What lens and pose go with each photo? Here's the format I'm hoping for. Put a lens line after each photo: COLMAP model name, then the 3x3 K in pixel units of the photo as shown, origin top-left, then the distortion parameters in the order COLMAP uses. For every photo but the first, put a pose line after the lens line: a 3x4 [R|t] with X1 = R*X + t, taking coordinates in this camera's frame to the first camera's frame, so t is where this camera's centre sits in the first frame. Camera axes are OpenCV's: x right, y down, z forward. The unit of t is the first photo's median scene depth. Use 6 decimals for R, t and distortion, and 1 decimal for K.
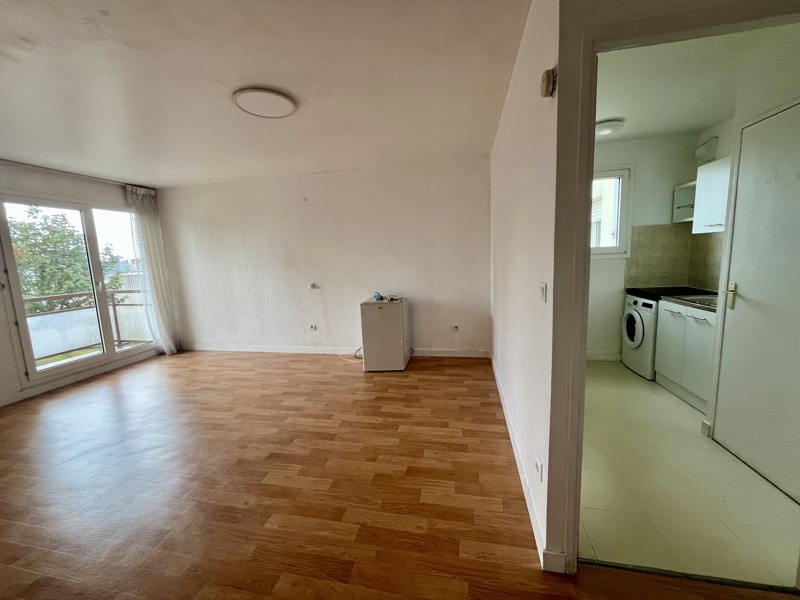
lens RADIAL K [[322.9, 0, 397.8], [0, 322.9, 299.6], [0, 0, 1]] dist [-0.003236, -0.000022]
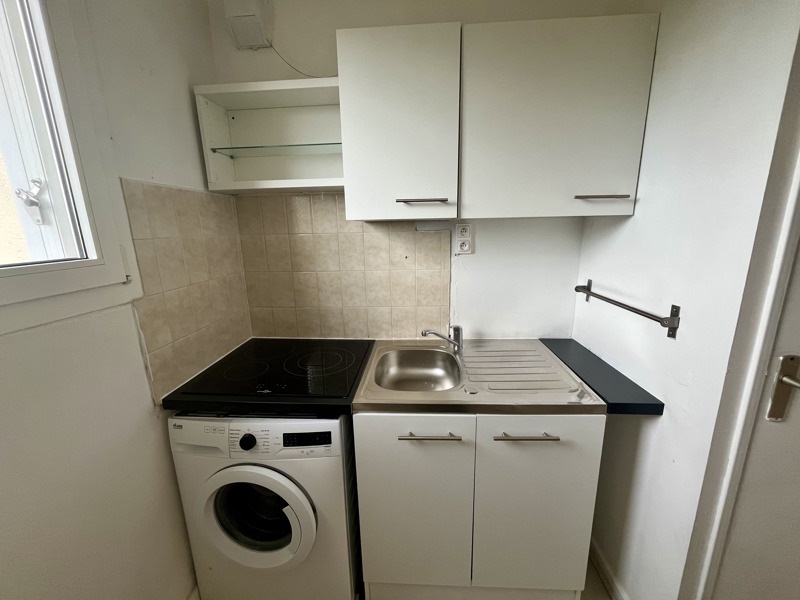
lens RADIAL K [[322.9, 0, 395.6], [0, 322.9, 299.8], [0, 0, 1]] dist [-0.003236, -0.000022]
pose [[-0.130996, -0.173591, 0.976067, 0.445106], [0.168921, 0.966245, 0.194515, -0.153974], [-0.976886, 0.190359, -0.097251, 0.864630]]
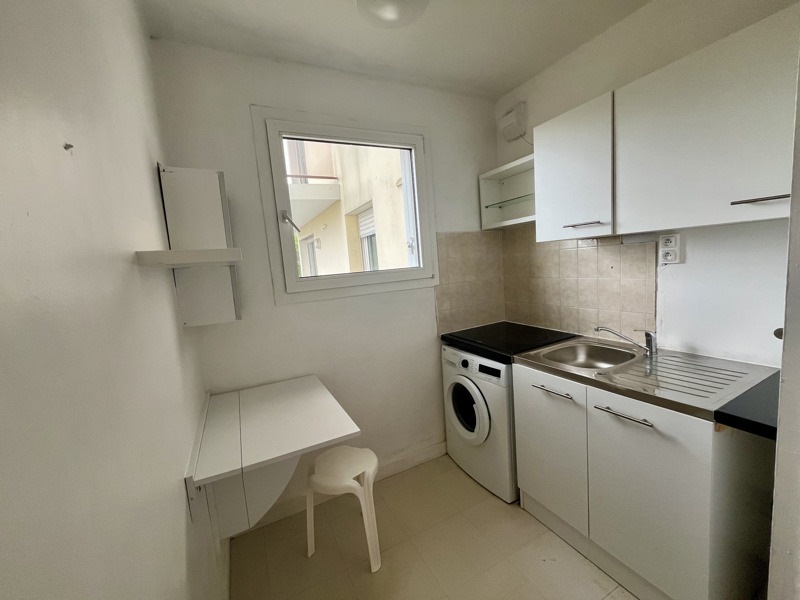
lens RADIAL K [[322.9, 0, 398.4], [0, 322.9, 301.4], [0, 0, 1]] dist [-0.003236, -0.000022]
pose [[0.781964, -0.093451, 0.616279, 0.301281], [0.133667, 0.990837, -0.019355, -0.104158], [-0.608823, 0.097511, 0.787290, 0.607819]]
